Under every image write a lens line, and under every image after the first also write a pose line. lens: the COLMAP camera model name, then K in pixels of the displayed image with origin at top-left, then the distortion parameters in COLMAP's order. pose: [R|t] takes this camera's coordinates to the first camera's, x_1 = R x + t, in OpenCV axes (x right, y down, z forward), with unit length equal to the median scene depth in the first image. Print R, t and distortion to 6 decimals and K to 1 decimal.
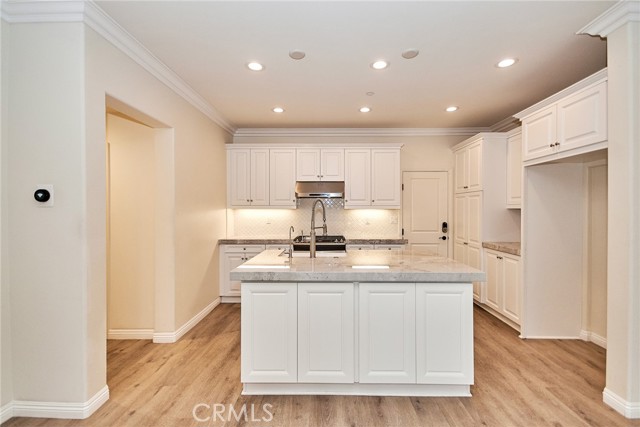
lens RADIAL K [[281.8, 0, 321.7], [0, 281.8, 209.6], [0, 0, 1]] dist [0.015103, -0.008665]
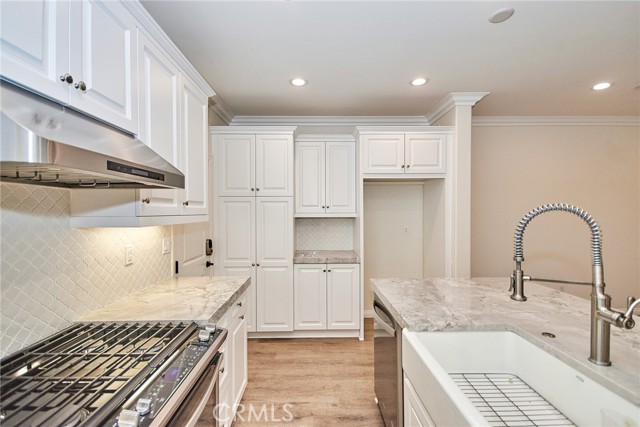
lens RADIAL K [[281.8, 0, 322.6], [0, 281.8, 211.0], [0, 0, 1]] dist [0.015103, -0.008665]
pose [[-0.029248, 0.013249, 0.999484, -0.244785], [0.007910, 0.999884, -0.013022, -0.011784], [-0.999541, 0.007526, -0.029349, 0.842868]]
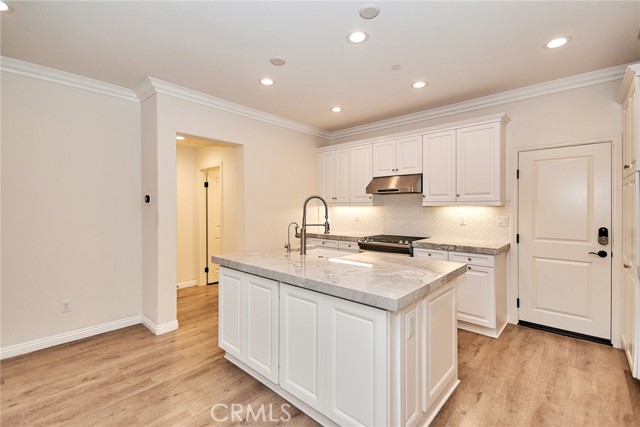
lens RADIAL K [[281.8, 0, 332.5], [0, 281.8, 205.3], [0, 0, 1]] dist [0.015103, -0.008665]
pose [[0.754674, -0.004617, -0.656084, 0.441464], [0.000822, 0.999981, -0.006092, 0.000635], [0.656100, 0.004058, 0.754663, 0.188421]]
